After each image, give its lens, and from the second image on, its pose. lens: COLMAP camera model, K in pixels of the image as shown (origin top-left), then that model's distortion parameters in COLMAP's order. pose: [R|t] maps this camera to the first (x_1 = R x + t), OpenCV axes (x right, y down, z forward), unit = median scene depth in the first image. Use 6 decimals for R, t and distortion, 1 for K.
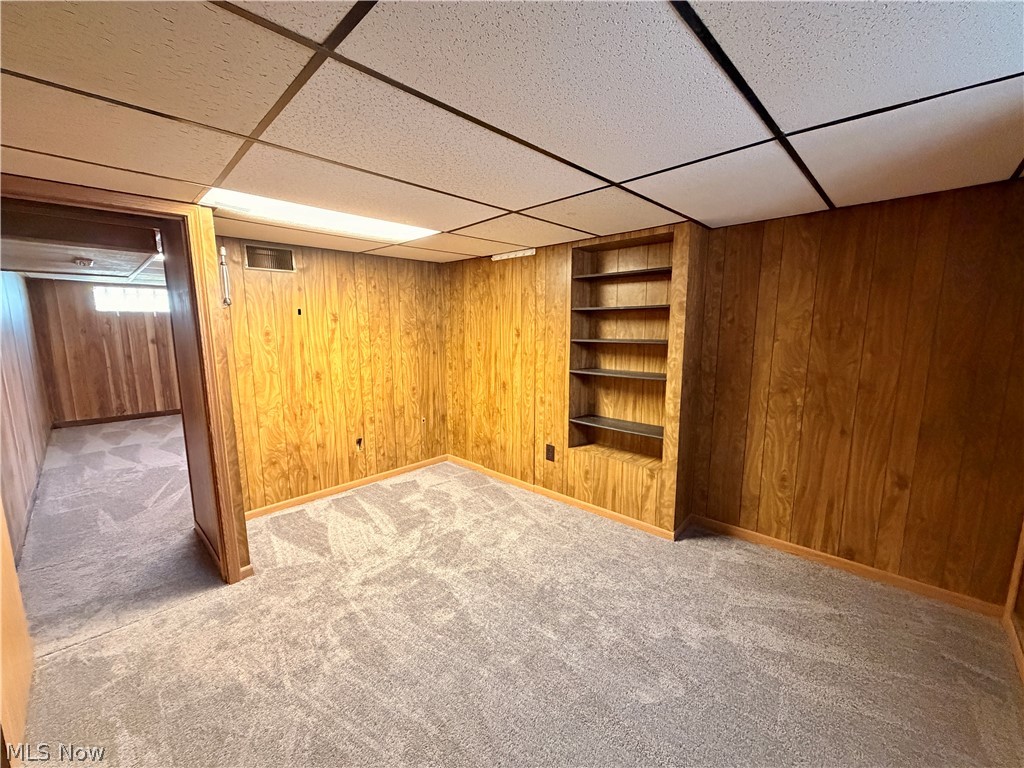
lens RADIAL K [[408.4, 0, 517.4], [0, 408.4, 381.2], [0, 0, 1]] dist [0.000662, -0.000181]
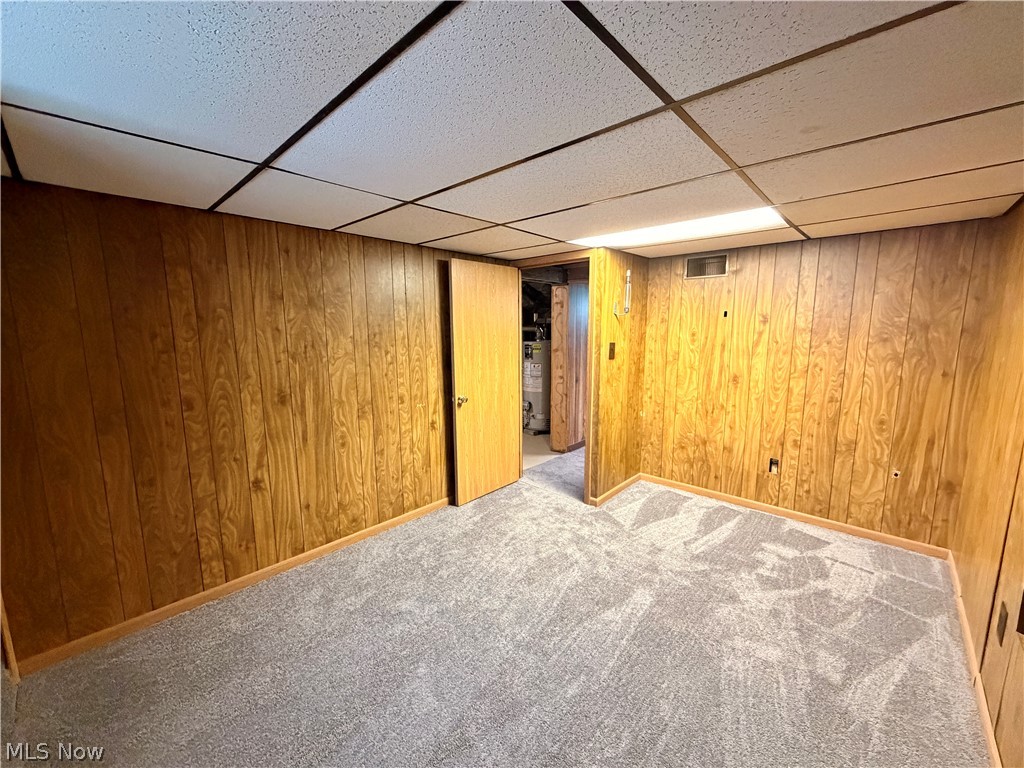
lens RADIAL K [[408.4, 0, 512.2], [0, 408.4, 384.0], [0, 0, 1]] dist [0.000662, -0.000181]
pose [[0.015279, 0.144891, -0.989330, 0.481475], [-0.137055, 0.980410, 0.141468, -0.067093], [0.990446, 0.133431, 0.034838, 0.443911]]
